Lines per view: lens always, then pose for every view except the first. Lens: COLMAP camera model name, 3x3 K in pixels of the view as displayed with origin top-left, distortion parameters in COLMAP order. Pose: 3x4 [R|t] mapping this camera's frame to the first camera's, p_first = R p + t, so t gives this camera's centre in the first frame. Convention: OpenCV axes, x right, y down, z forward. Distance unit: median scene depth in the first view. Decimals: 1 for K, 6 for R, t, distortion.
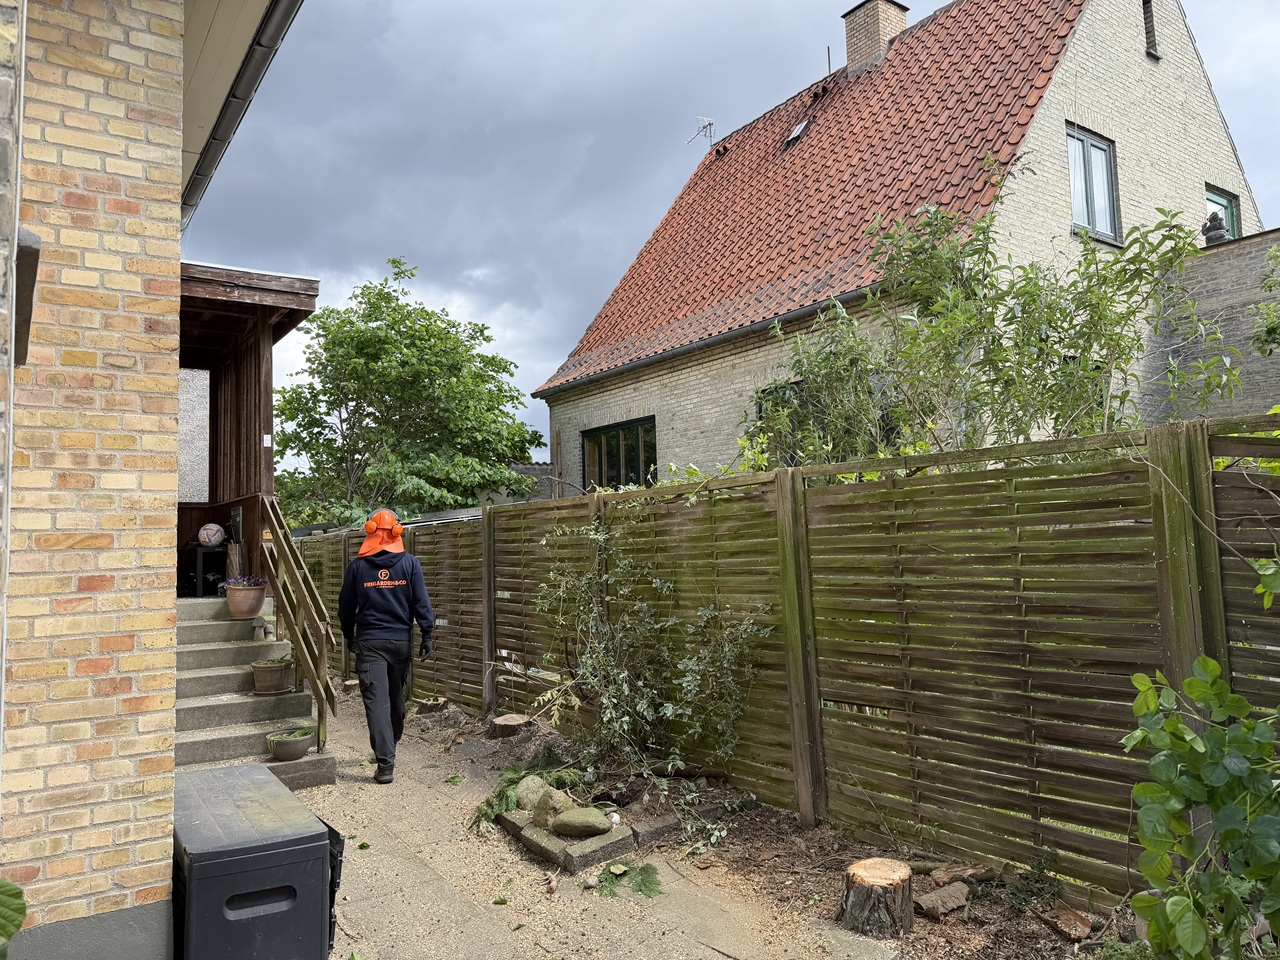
lens RADIAL K [[910.3, 0, 639.5], [0, 910.3, 481.4], [0, 0, 1]] dist [0.009109, -0.013814]
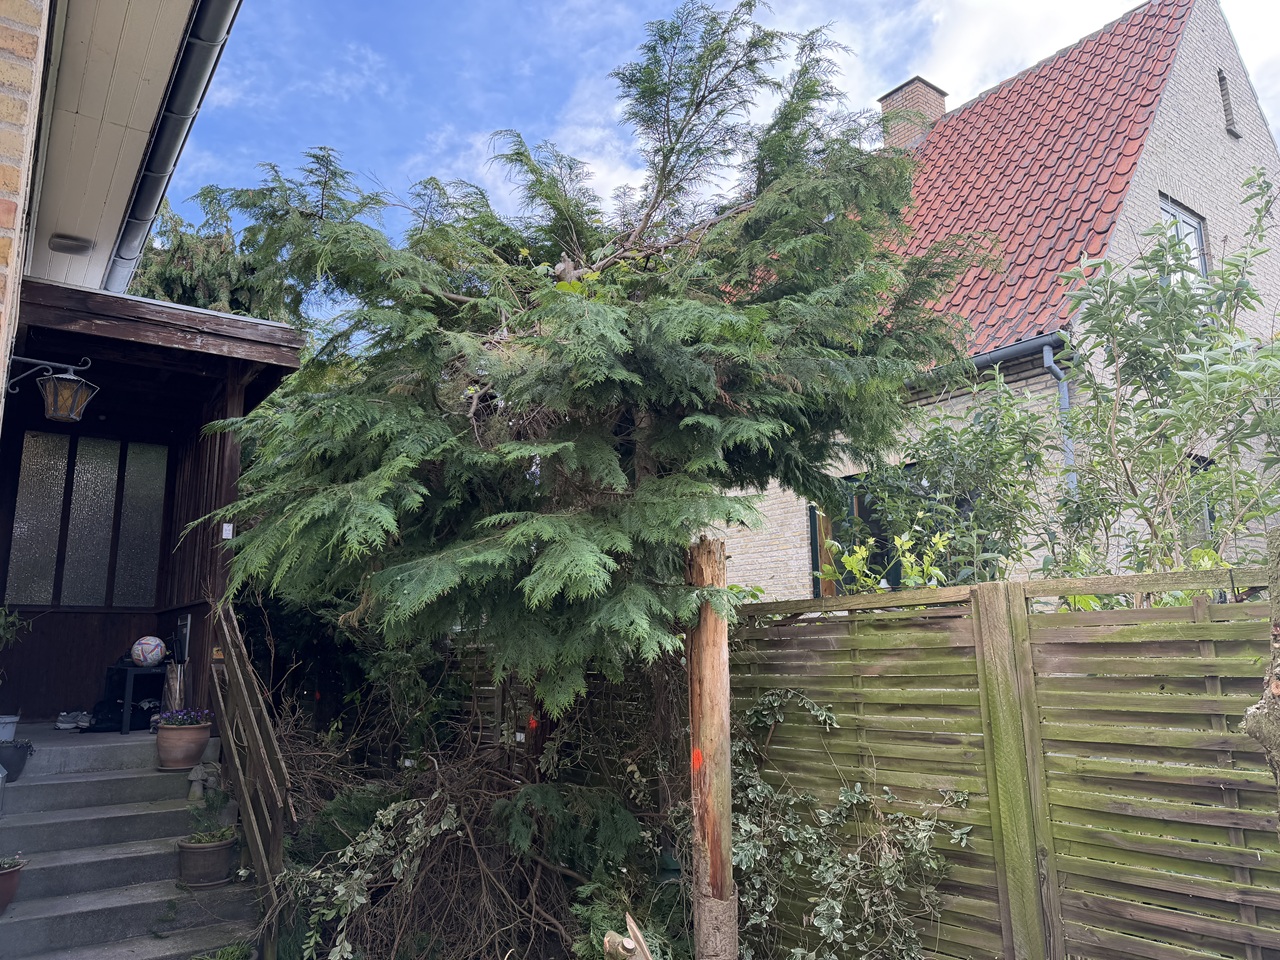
lens RADIAL K [[910.3, 0, 640.3], [0, 910.3, 474.9], [0, 0, 1]] dist [0.009109, -0.013814]
pose [[0.999704, 0.019612, 0.014431, -0.072973], [-0.017747, 0.992654, -0.119680, -0.005496], [-0.016672, 0.119389, 0.992708, 0.231959]]
